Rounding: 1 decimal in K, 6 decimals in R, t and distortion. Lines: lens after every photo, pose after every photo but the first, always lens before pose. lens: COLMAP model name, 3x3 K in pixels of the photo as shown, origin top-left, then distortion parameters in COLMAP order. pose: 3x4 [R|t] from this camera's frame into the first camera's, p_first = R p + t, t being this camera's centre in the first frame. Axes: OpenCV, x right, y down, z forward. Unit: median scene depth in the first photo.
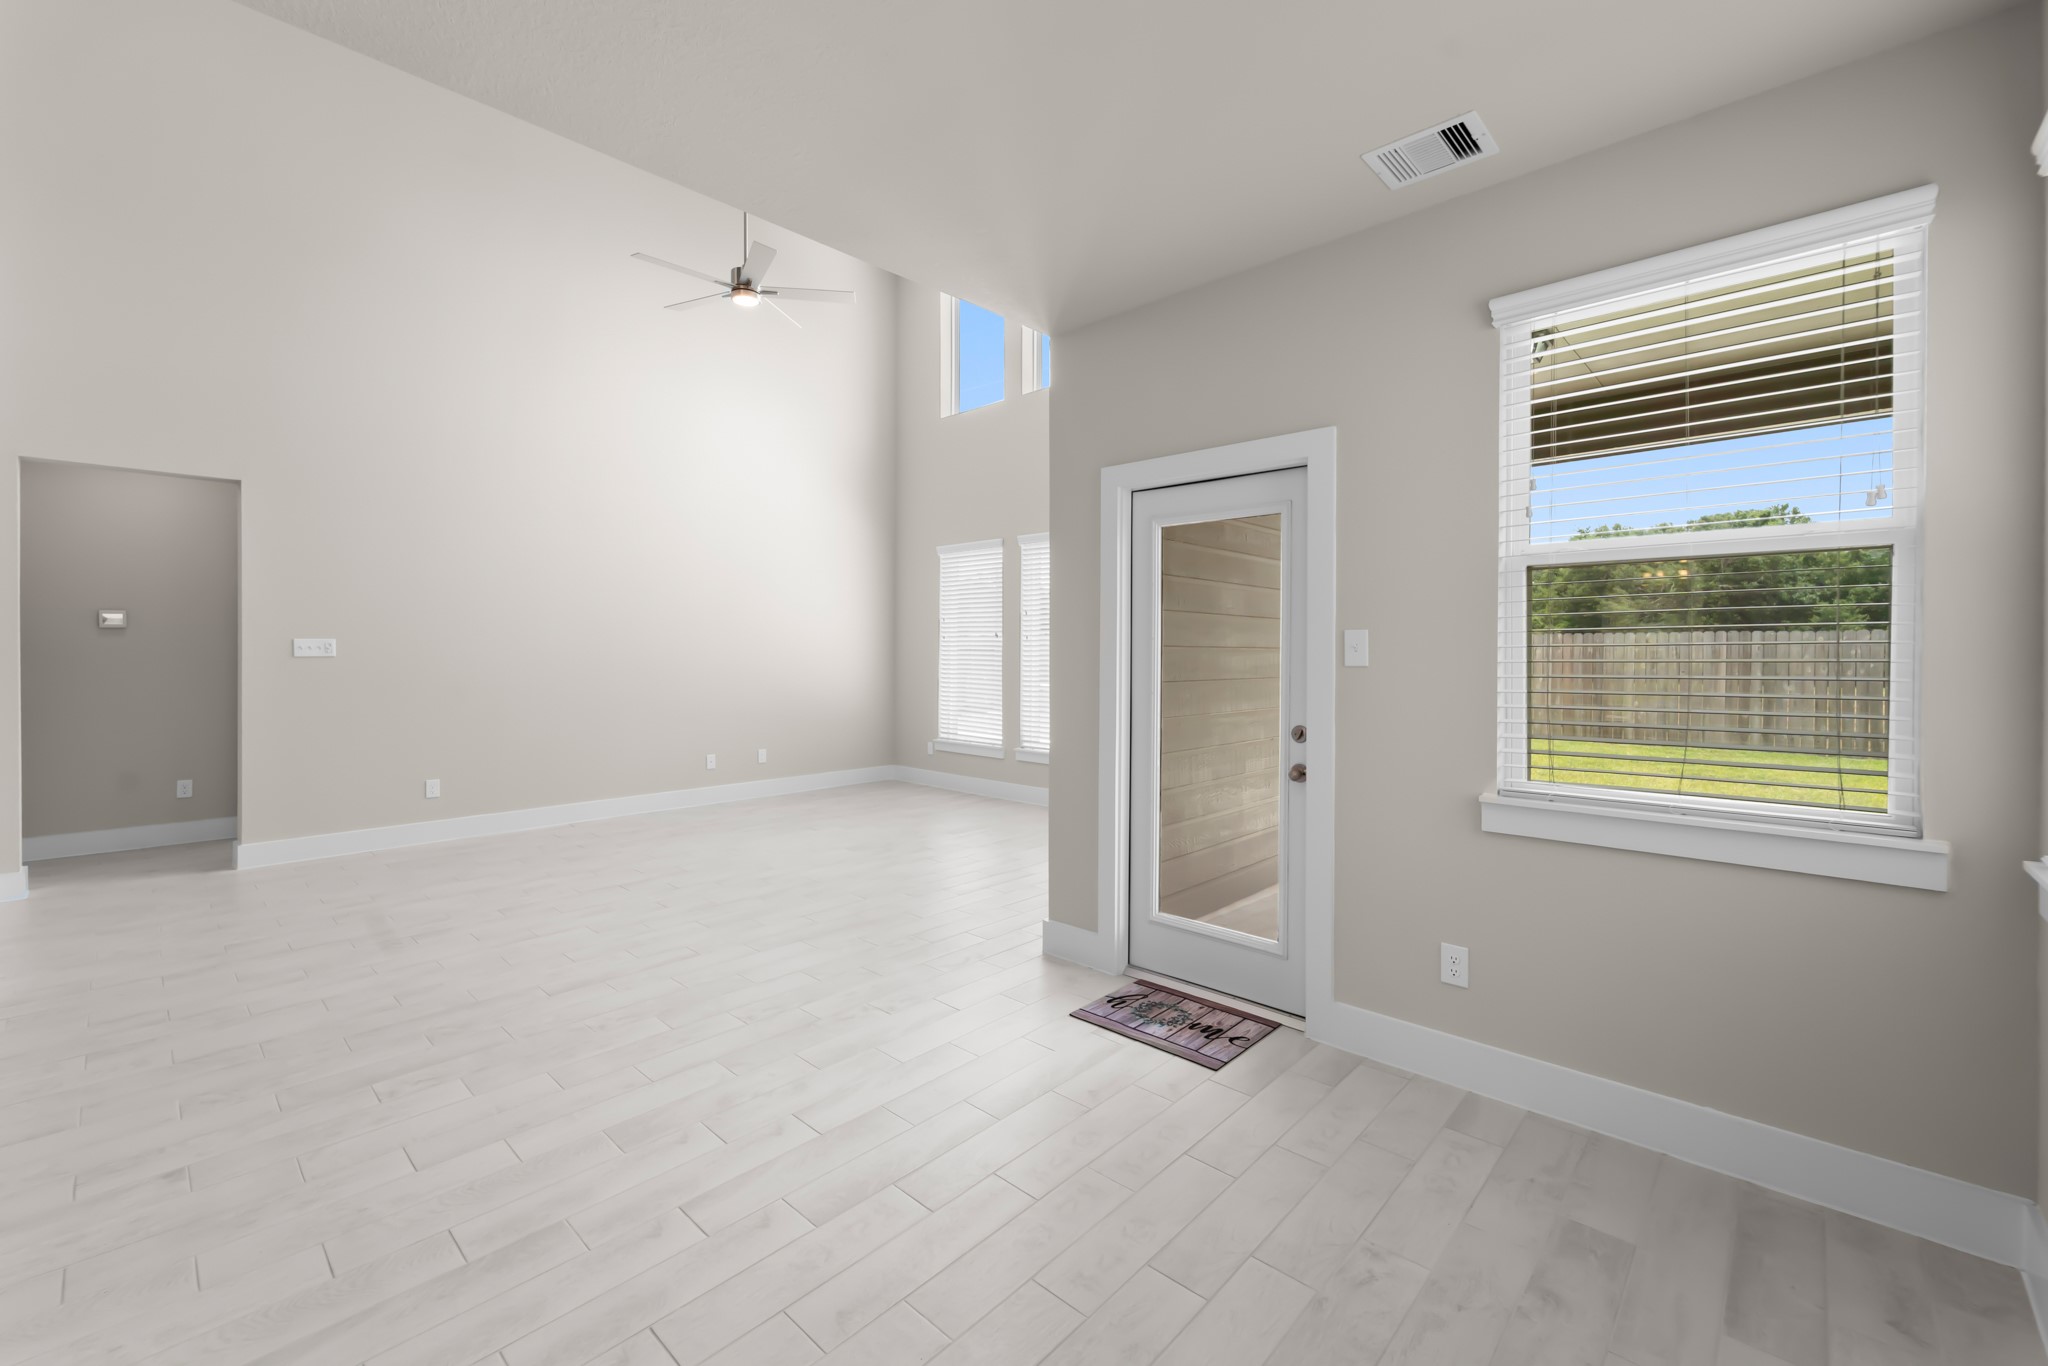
lens RADIAL K [[839.3, 0, 1030.5], [0, 839.3, 660.9], [0, 0, 1]] dist [0.004276, -0.002232]
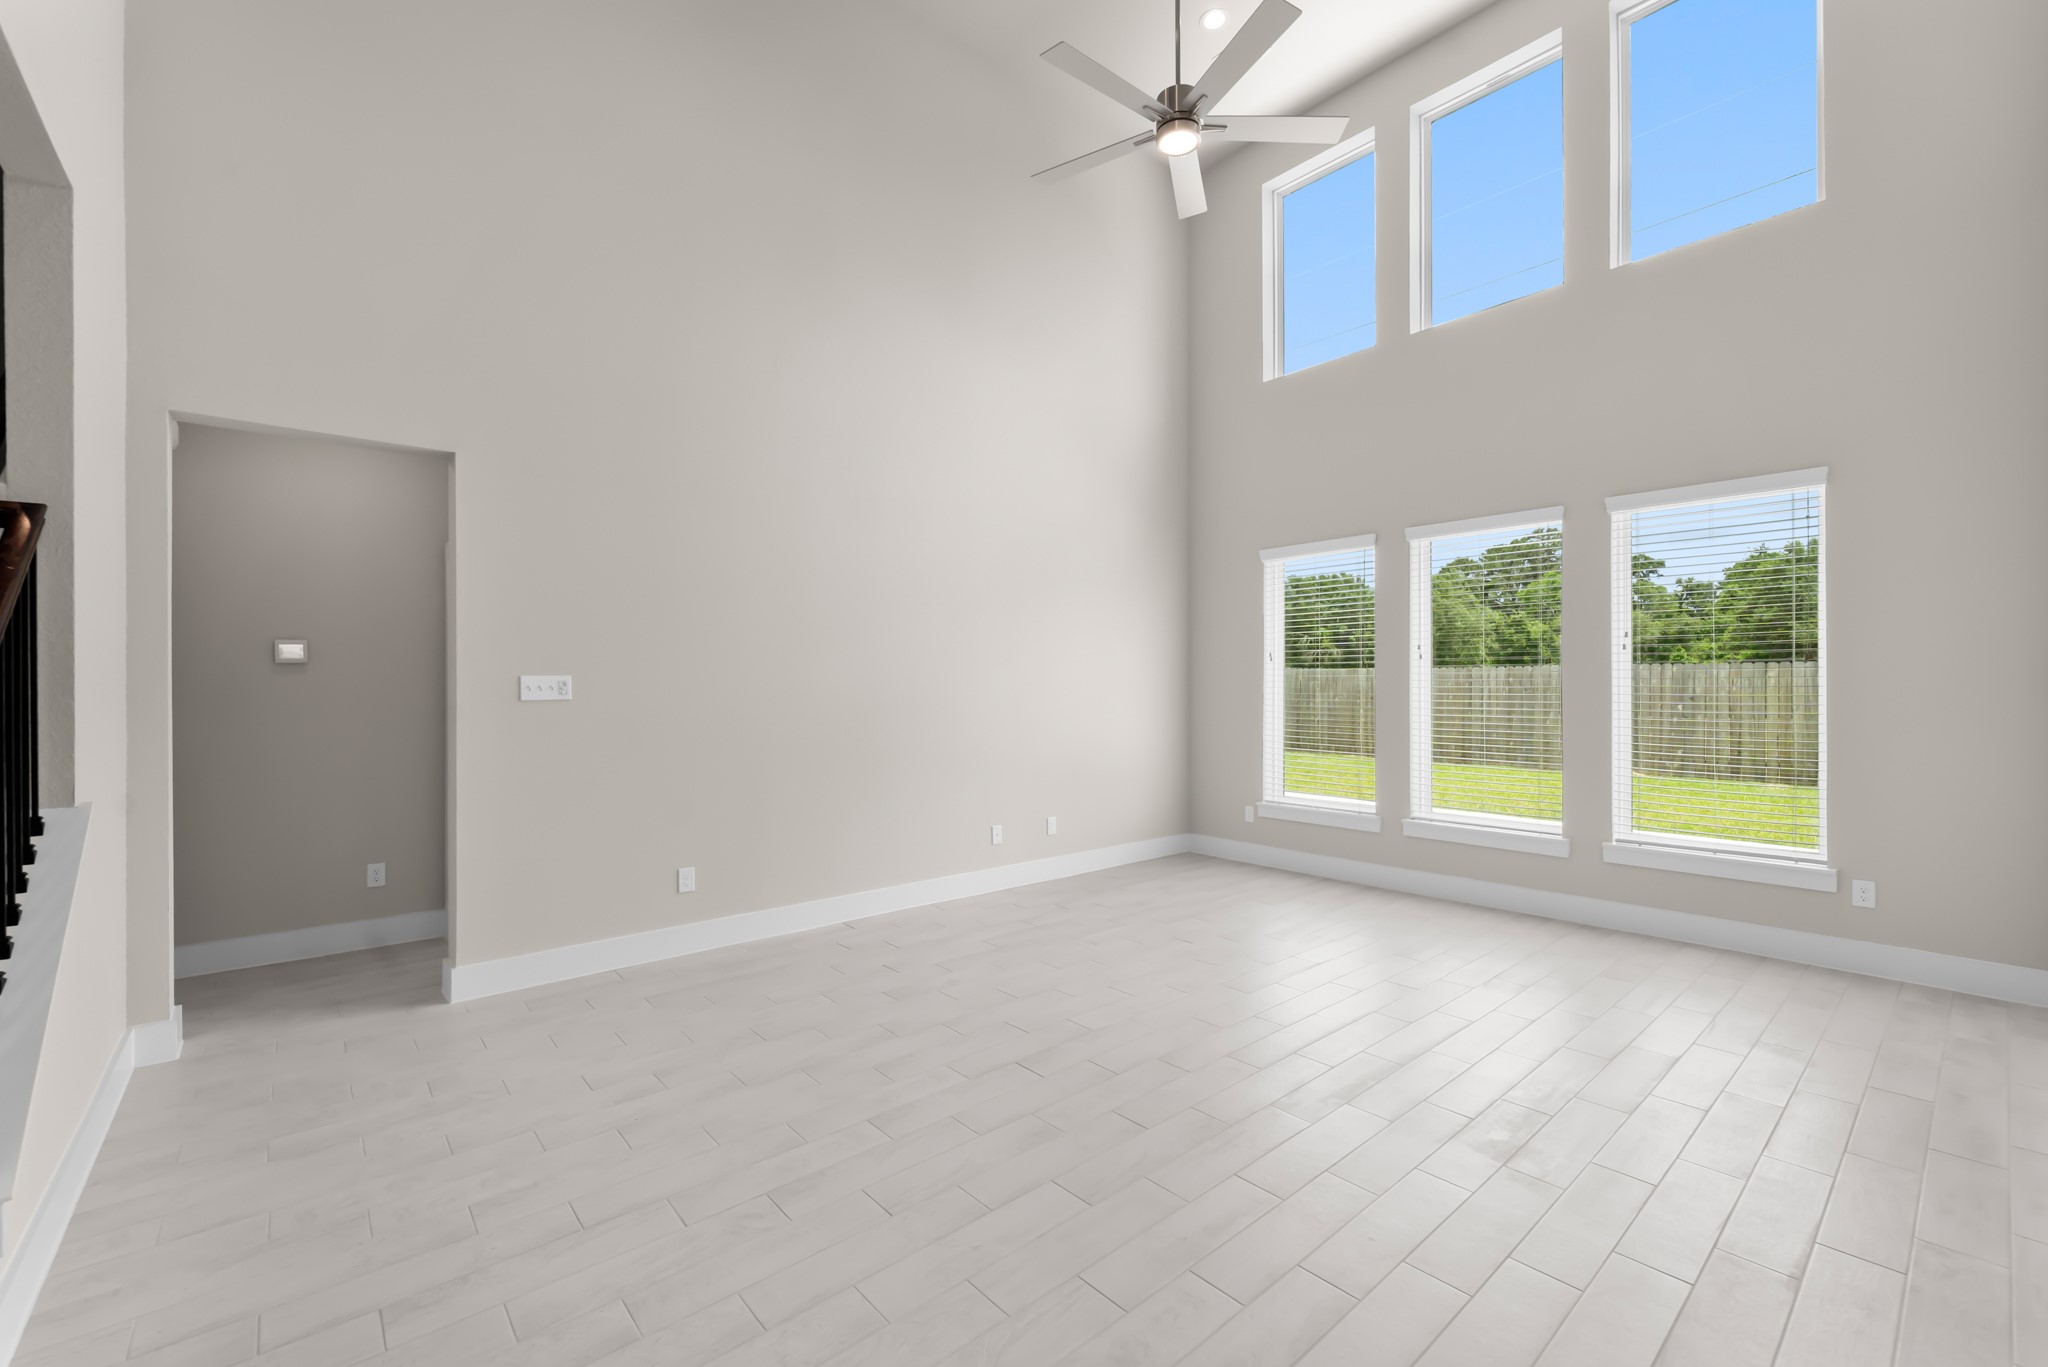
lens RADIAL K [[839.3, 0, 1032.1], [0, 839.3, 693.8], [0, 0, 1]] dist [0.004276, -0.002232]
pose [[0.994296, -0.006162, -0.106475, -0.236442], [0.005693, 0.999973, -0.004702, -0.003408], [0.106501, 0.004069, 0.994304, 0.216809]]
